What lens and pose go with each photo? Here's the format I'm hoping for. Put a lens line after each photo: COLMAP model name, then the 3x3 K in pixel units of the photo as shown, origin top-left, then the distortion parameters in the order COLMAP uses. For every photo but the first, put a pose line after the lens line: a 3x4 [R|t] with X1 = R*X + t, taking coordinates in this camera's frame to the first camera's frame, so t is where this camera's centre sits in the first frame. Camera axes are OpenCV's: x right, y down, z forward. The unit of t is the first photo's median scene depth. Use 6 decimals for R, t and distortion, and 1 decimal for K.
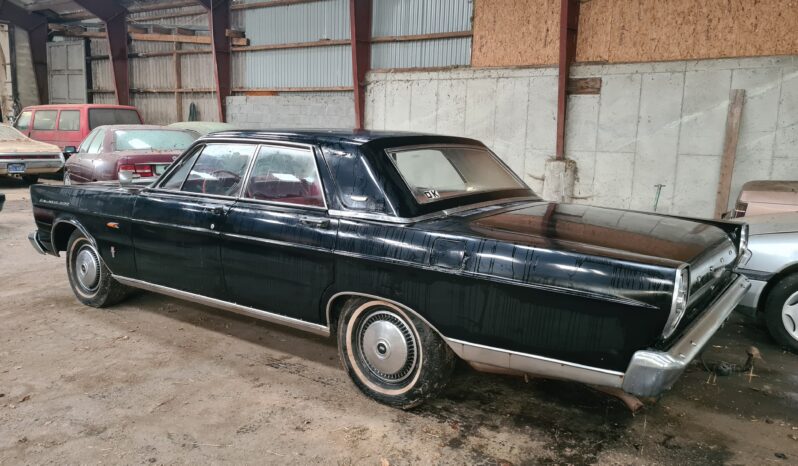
lens RADIAL K [[621.0, 0, 402.0], [0, 621.0, 235.5], [0, 0, 1]] dist [0.069760, -0.051590]
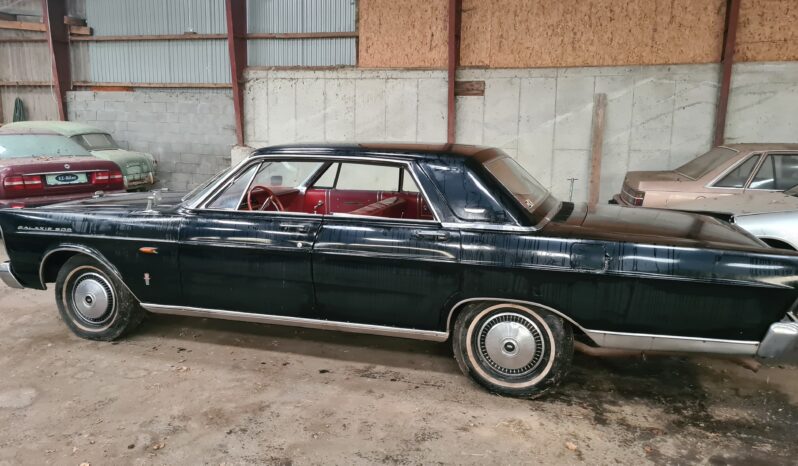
lens RADIAL K [[621.0, 0, 398.2], [0, 621.0, 231.1], [0, 0, 1]] dist [0.069760, -0.051590]
pose [[0.950306, -0.063417, 0.304790, -0.198952], [0.060892, 0.997986, 0.017796, -0.019588], [-0.305305, 0.001648, 0.952253, 0.004528]]
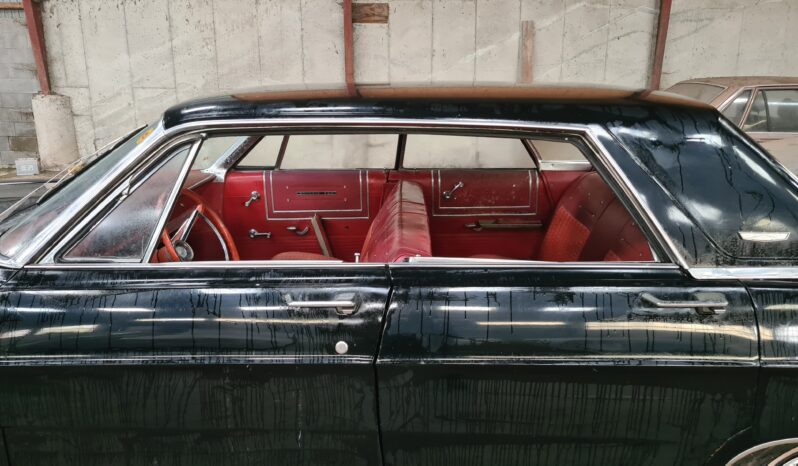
lens RADIAL K [[621.0, 0, 406.8], [0, 621.0, 230.9], [0, 0, 1]] dist [0.069760, -0.051590]
pose [[0.822579, -0.167160, 0.543527, -0.206831], [0.113802, 0.984873, 0.130666, -0.058889], [-0.557148, -0.045629, 0.829159, 0.285405]]
